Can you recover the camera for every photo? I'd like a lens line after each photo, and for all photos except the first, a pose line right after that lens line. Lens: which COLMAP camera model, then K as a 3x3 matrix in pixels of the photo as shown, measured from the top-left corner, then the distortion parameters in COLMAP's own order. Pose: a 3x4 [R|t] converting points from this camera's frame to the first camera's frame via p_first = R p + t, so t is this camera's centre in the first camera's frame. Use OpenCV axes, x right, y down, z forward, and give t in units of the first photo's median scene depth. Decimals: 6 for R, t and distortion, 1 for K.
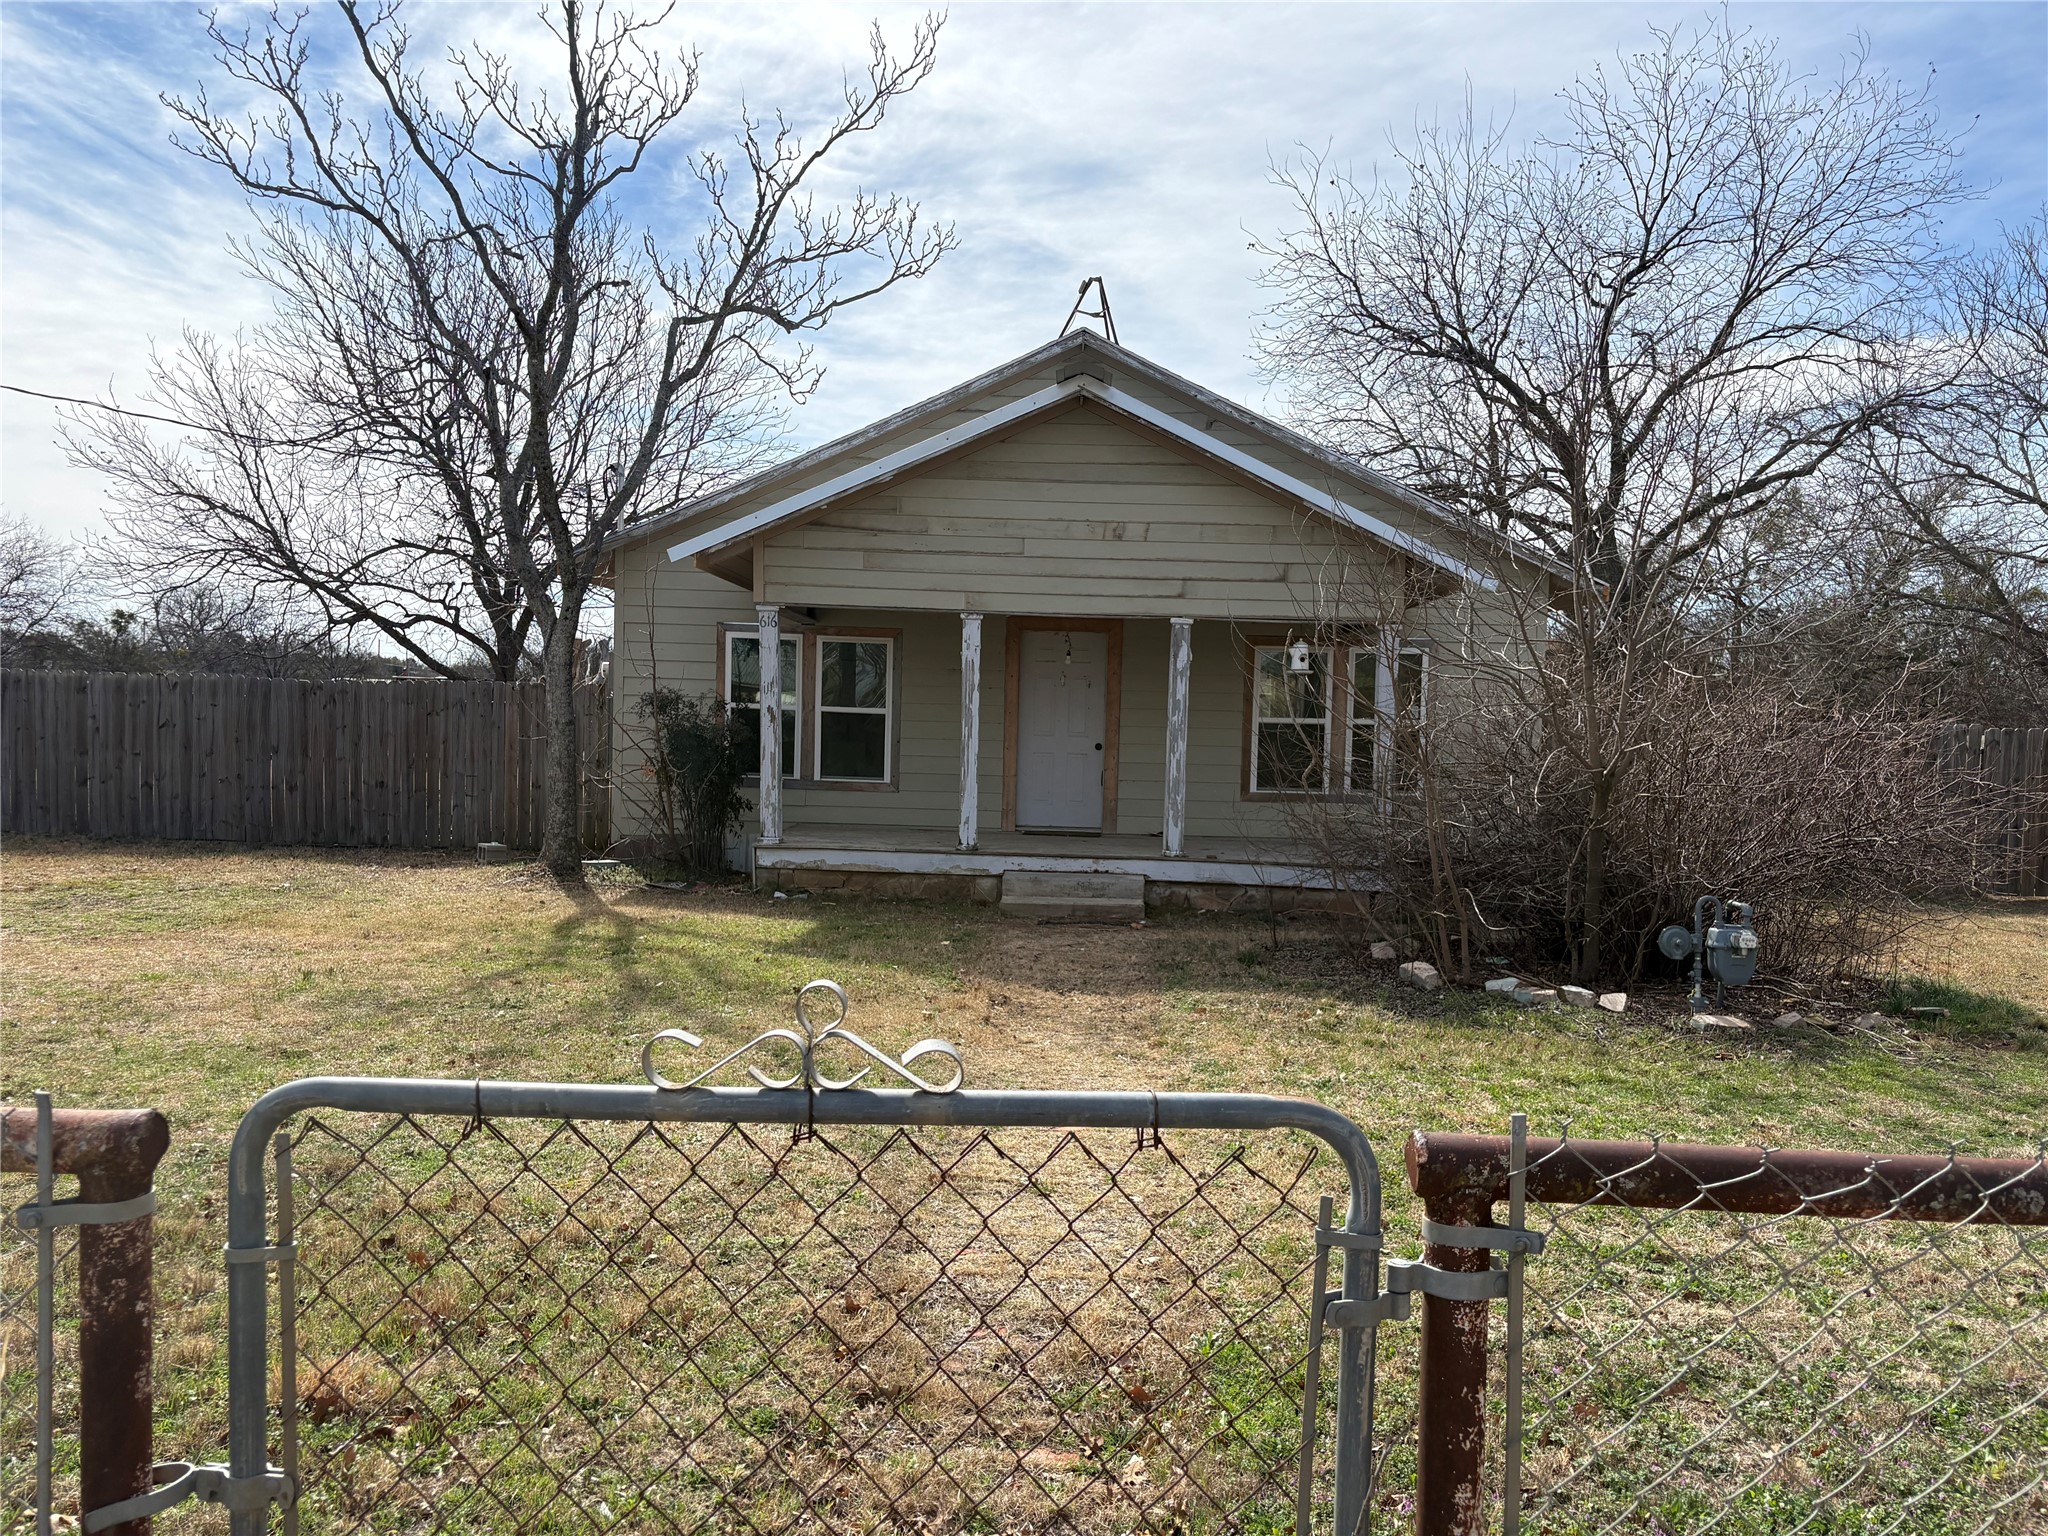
lens RADIAL K [[1522.6, 0, 1024.0], [0, 1522.6, 768.0], [0, 0, 1]] dist [0.058722, -0.066603]
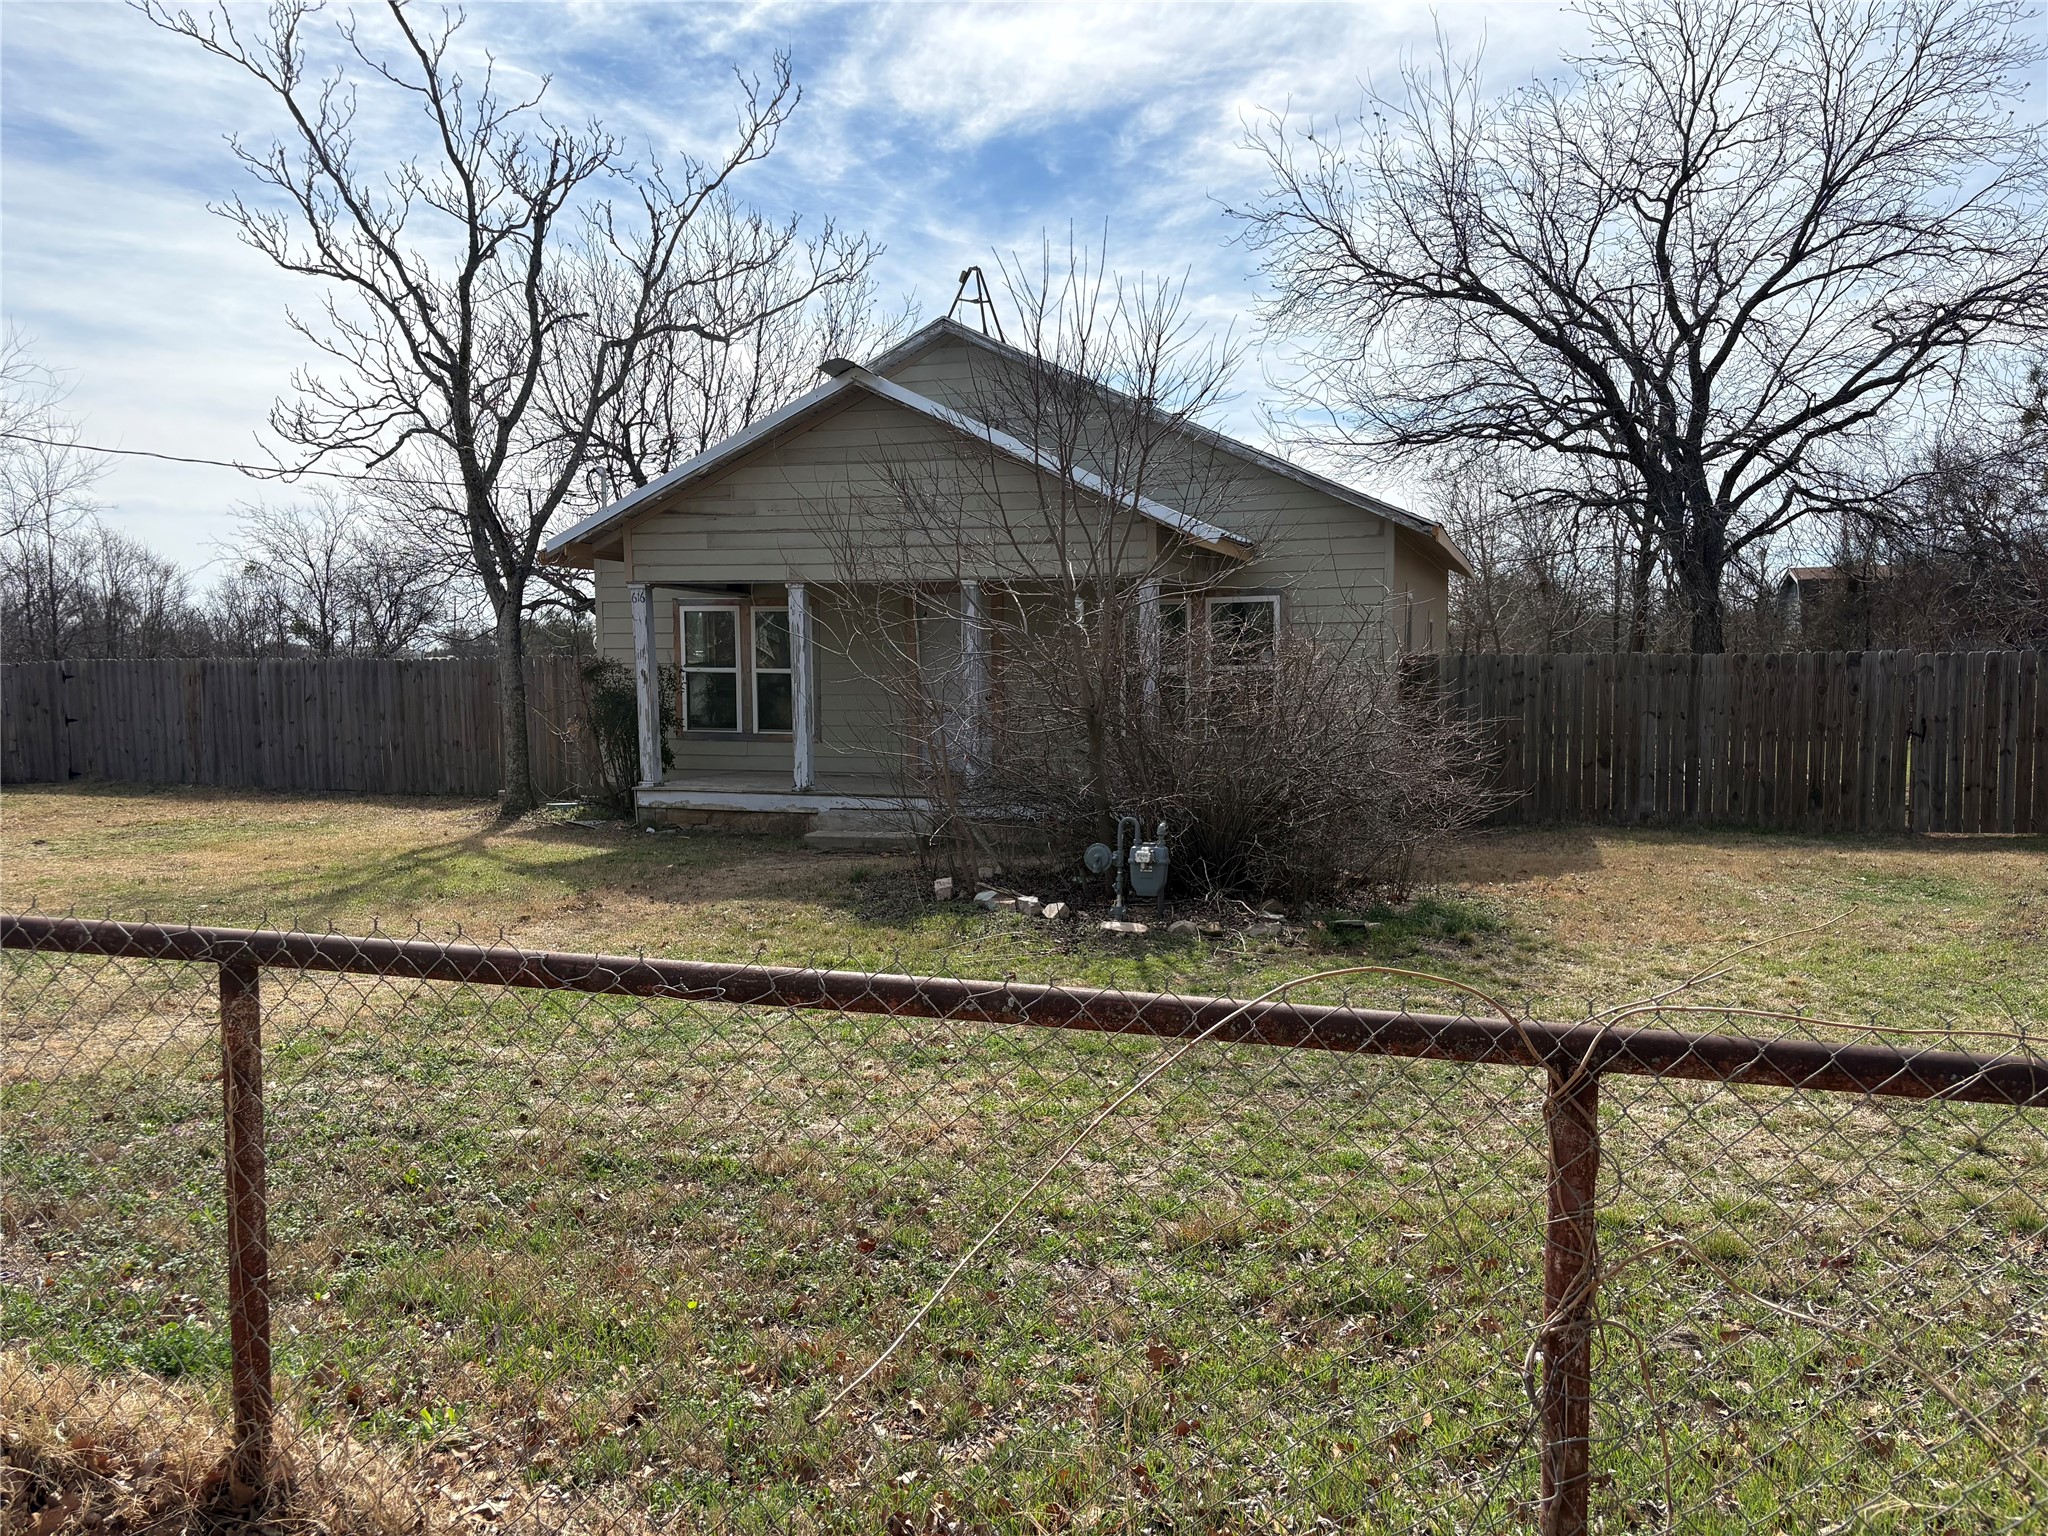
lens RADIAL K [[1522.6, 0, 1024.0], [0, 1522.6, 768.0], [0, 0, 1]] dist [0.058722, -0.066603]
pose [[0.962193, -0.013256, -0.272046, 0.407368], [0.020948, 0.999458, 0.025392, 0.010328], [0.271562, -0.030131, 0.961949, -0.055723]]
